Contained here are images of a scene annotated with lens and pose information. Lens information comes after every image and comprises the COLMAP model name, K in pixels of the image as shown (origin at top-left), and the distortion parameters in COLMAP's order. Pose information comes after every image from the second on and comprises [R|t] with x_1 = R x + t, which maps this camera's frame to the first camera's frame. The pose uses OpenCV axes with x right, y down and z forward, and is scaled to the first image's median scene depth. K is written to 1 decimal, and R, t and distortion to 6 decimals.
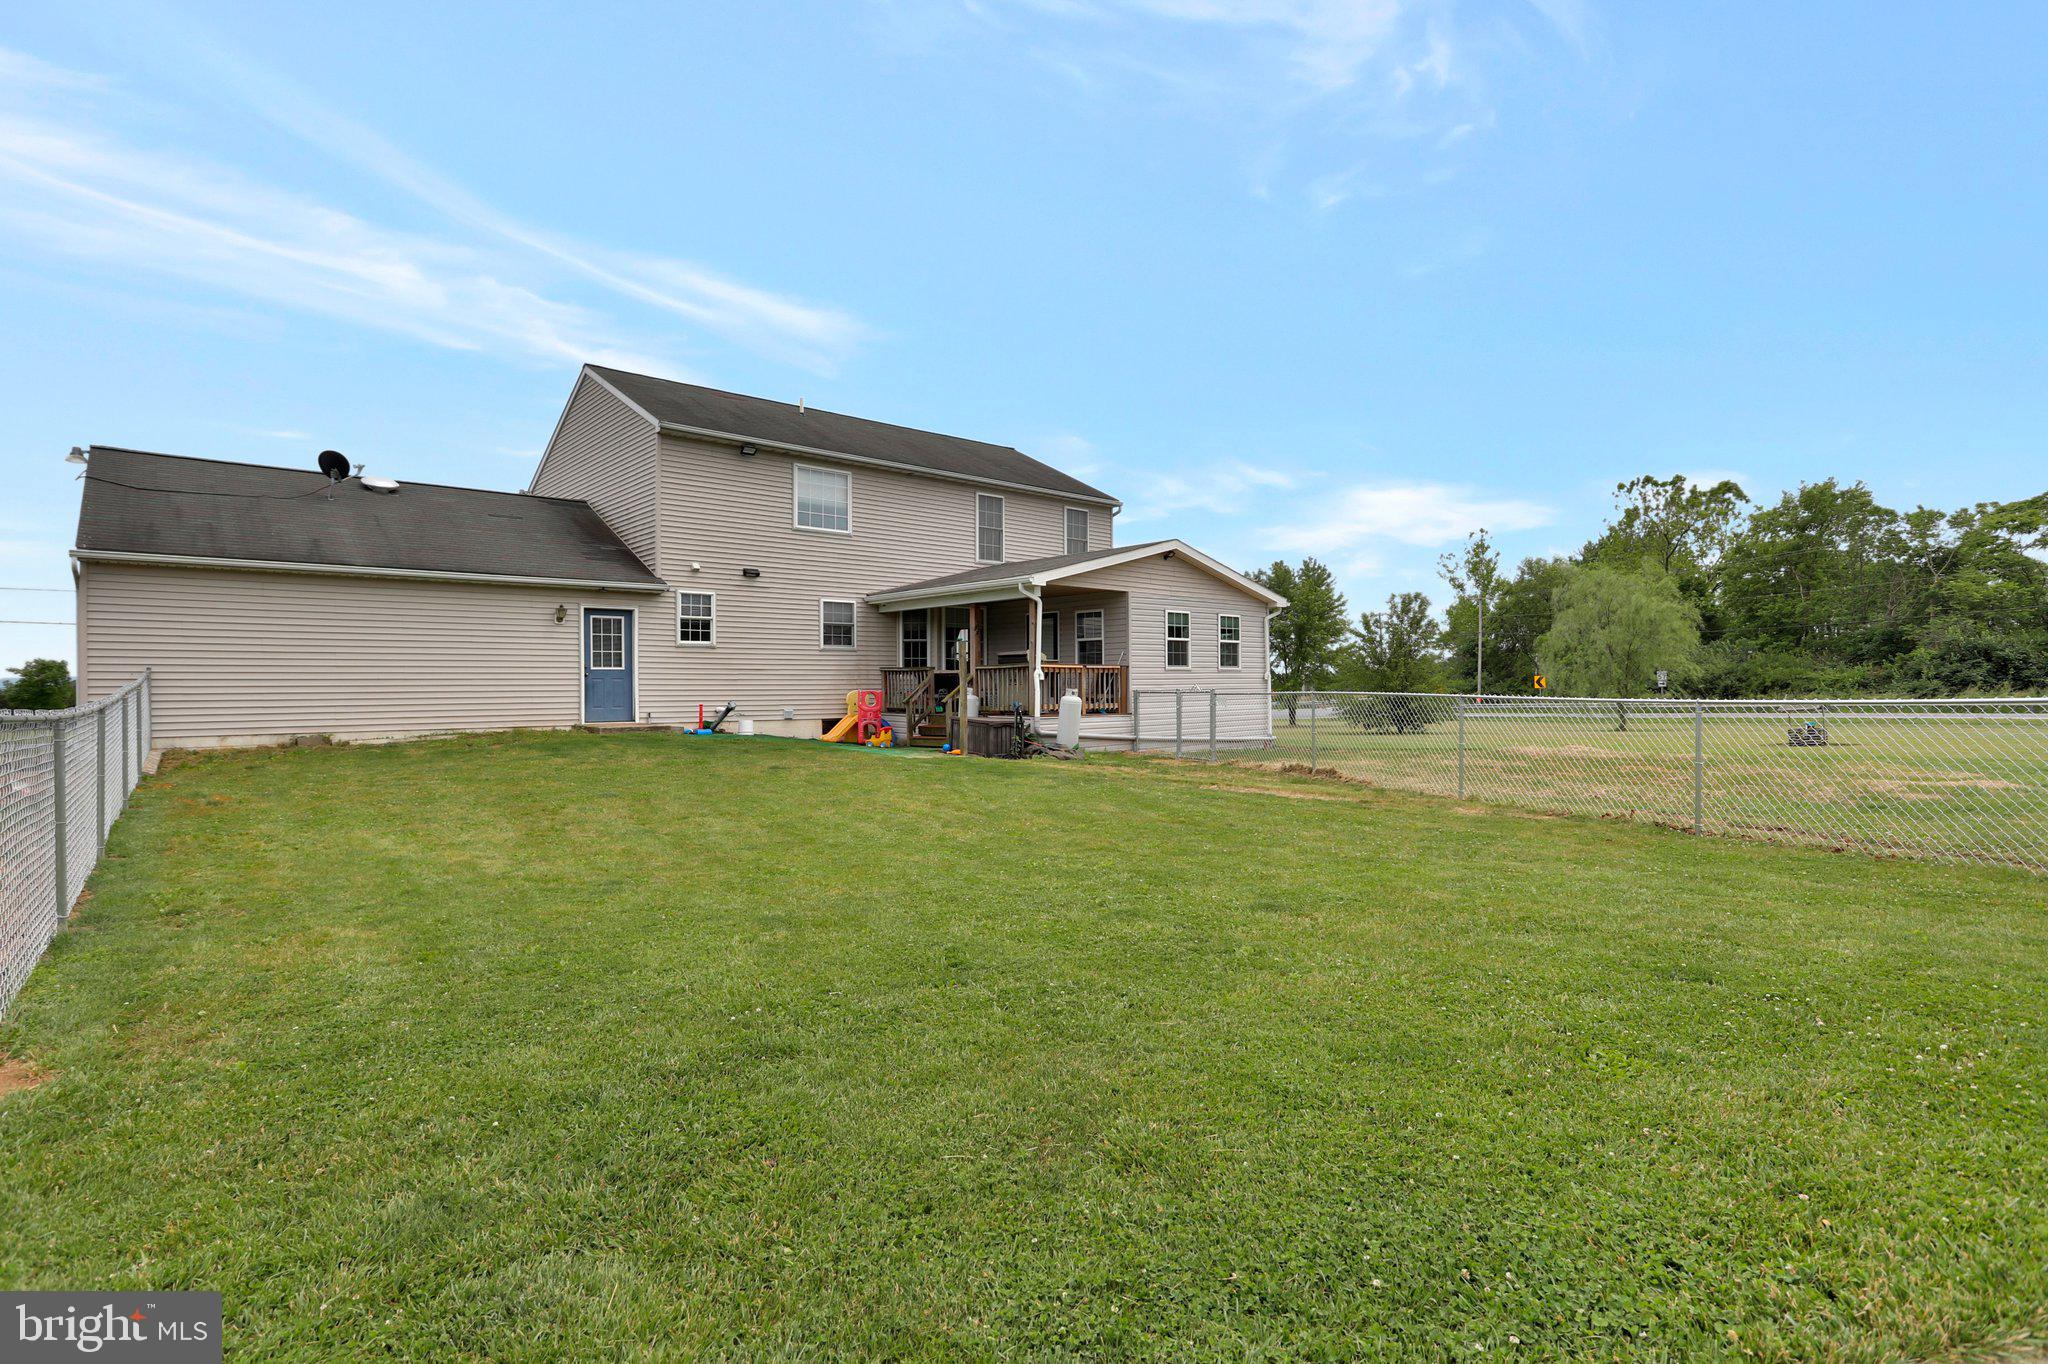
lens RADIAL K [[1066.1, 0, 1000.0], [0, 1066.1, 681.2], [0, 0, 1]] dist [-0.046787, 0.027329]
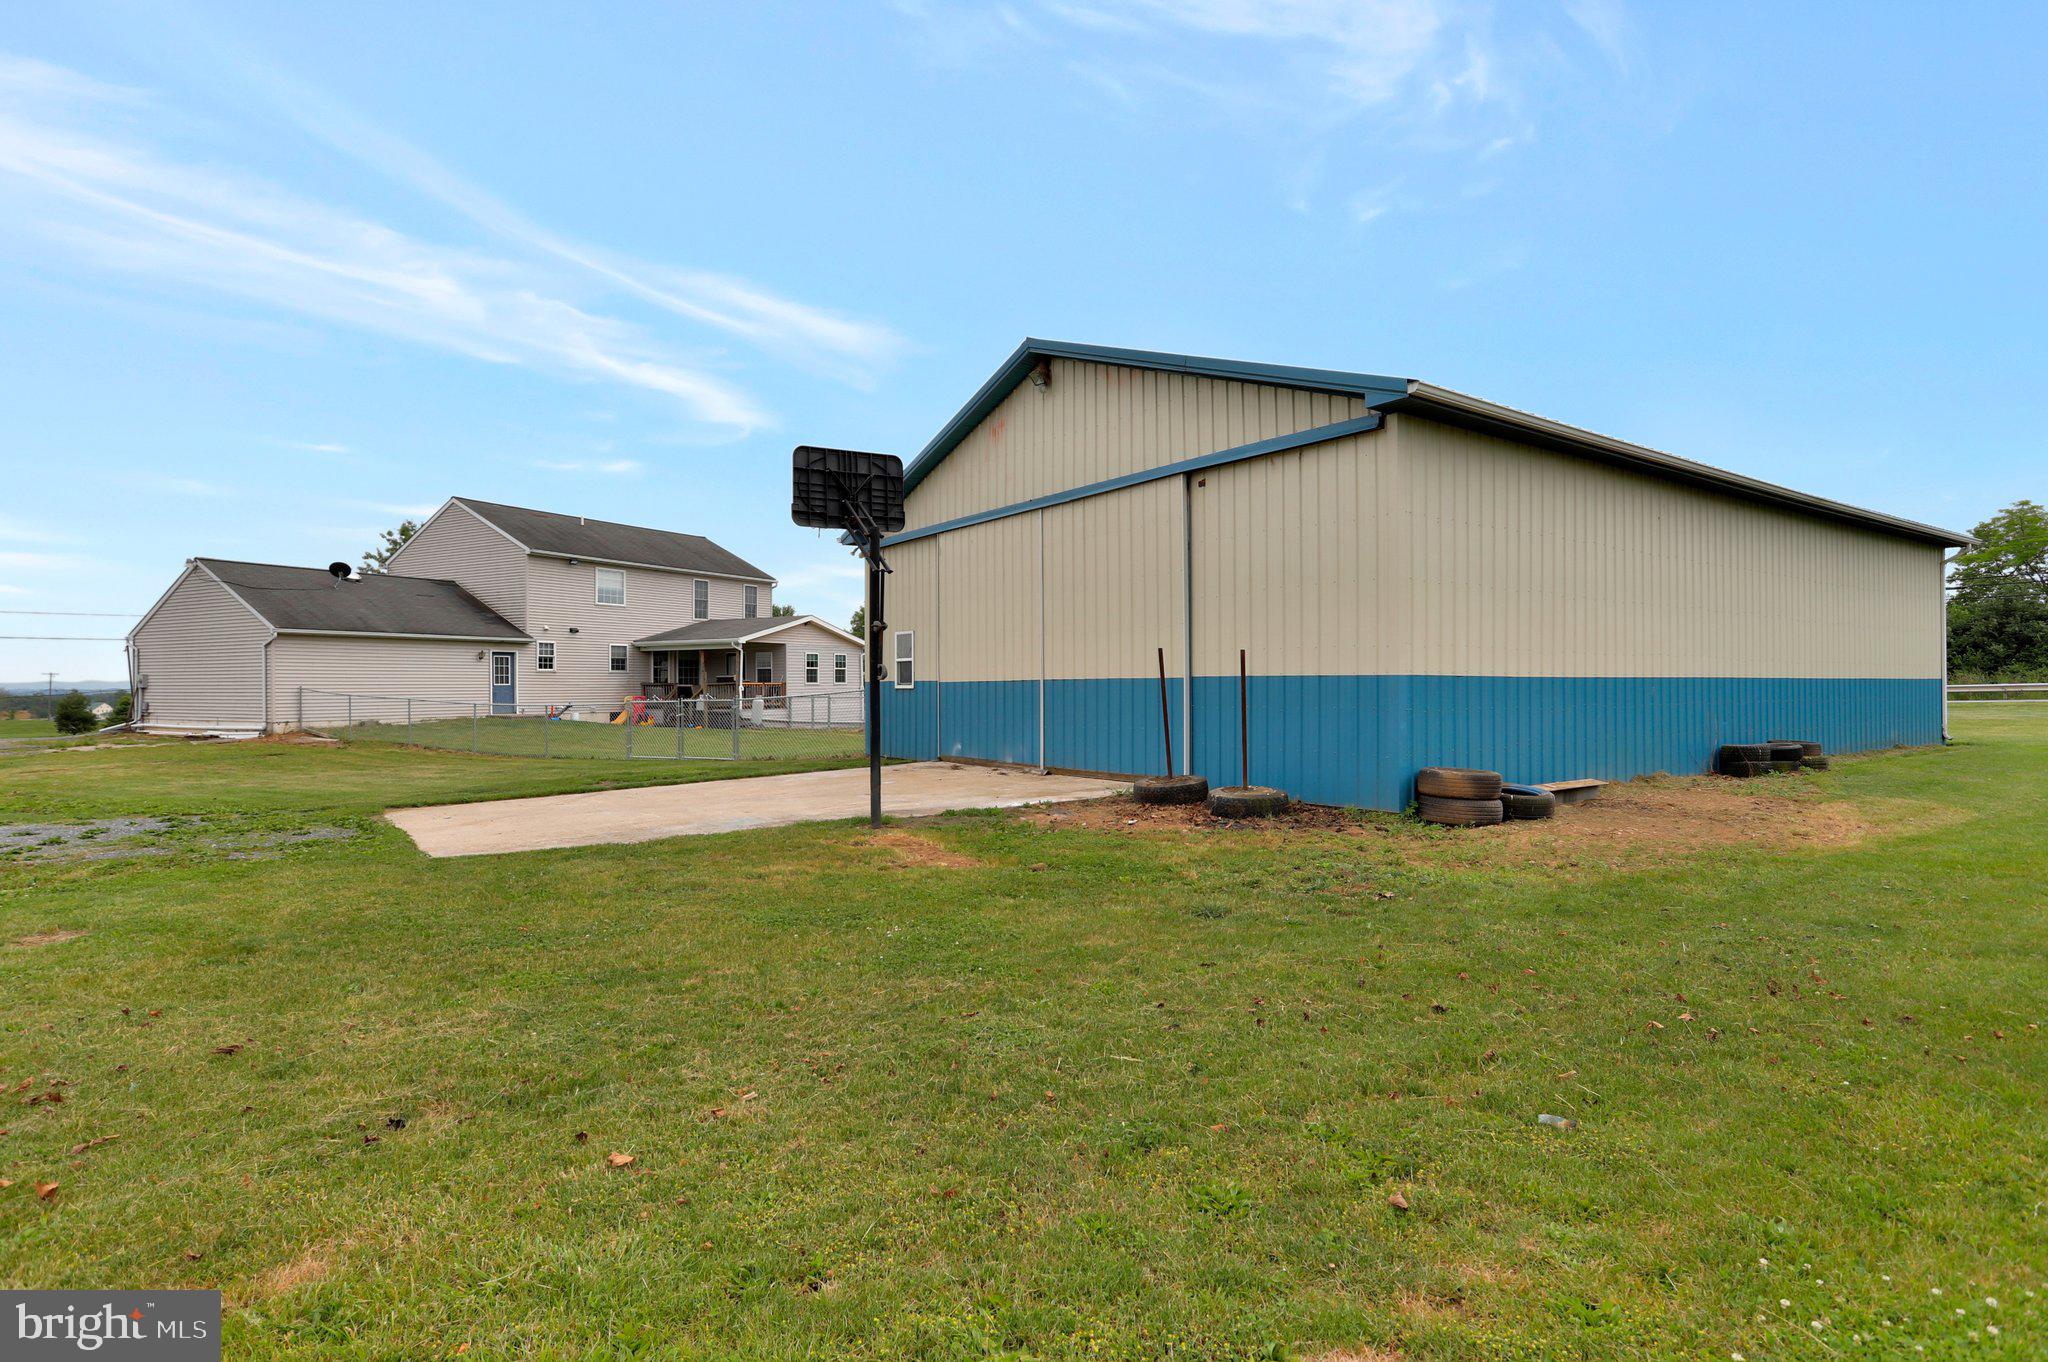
lens RADIAL K [[1104.6, 0, 992.1], [0, 1104.6, 637.6], [0, 0, 1]] dist [0.000058, -0.000097]
pose [[0.946172, 0.015625, 0.323287, -0.161712], [-0.002254, 0.999128, -0.041695, -0.013385], [-0.323656, 0.038722, 0.945382, -0.937384]]
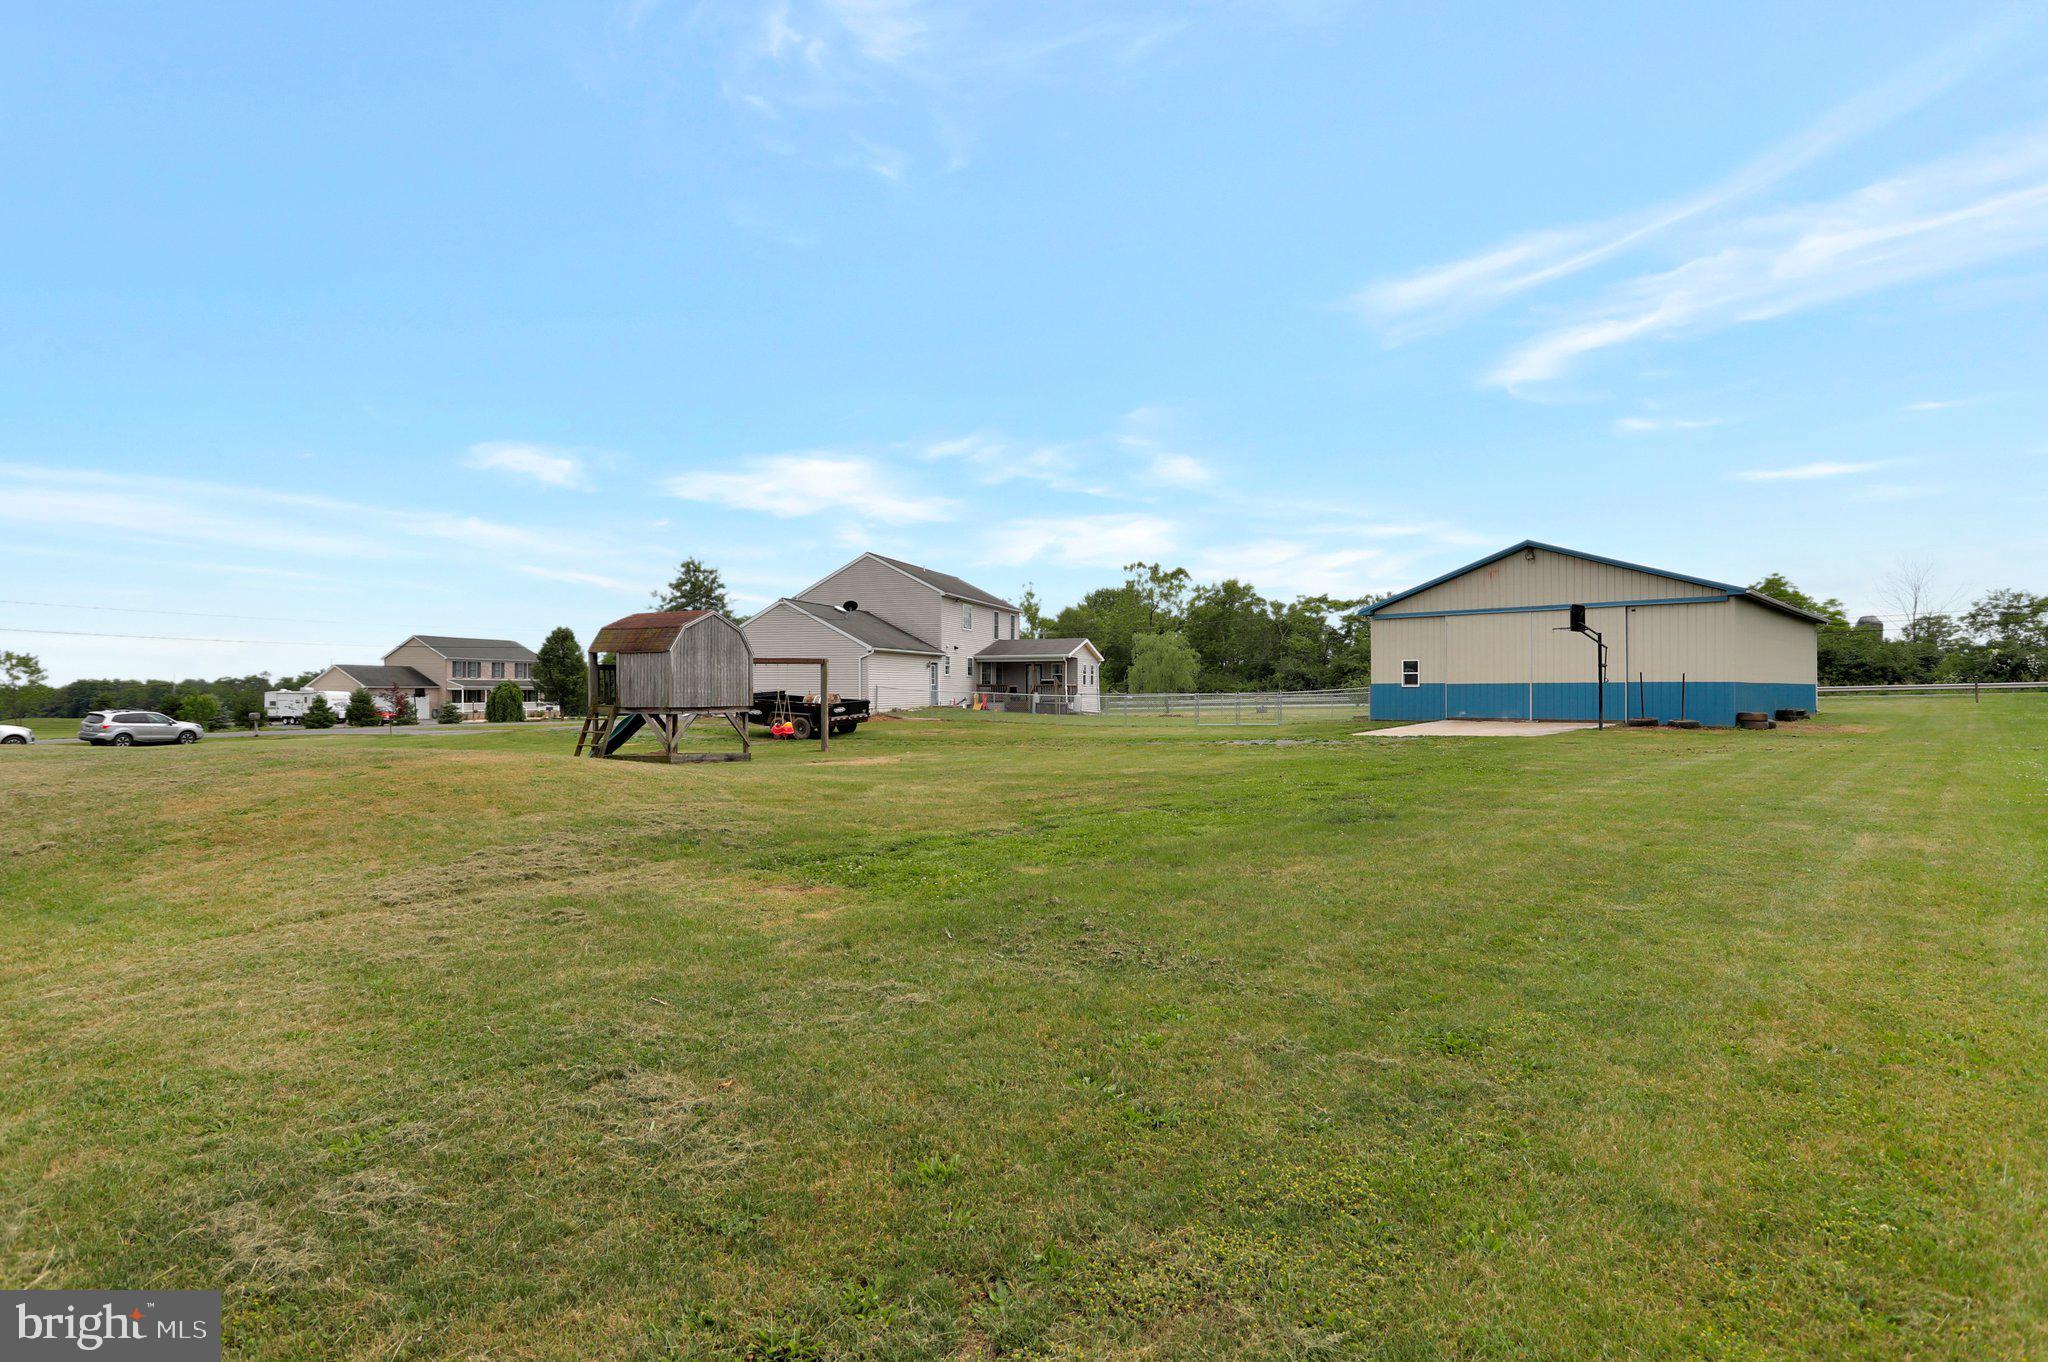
lens RADIAL K [[1066.1, 0, 1000.0], [0, 1066.1, 680.2], [0, 0, 1]] dist [-0.046787, 0.027329]
pose [[0.880956, 0.008377, 0.473124, -1.312486], [-0.006582, 0.999963, -0.005450, -0.007525], [-0.473152, 0.001687, 0.880979, -1.294377]]
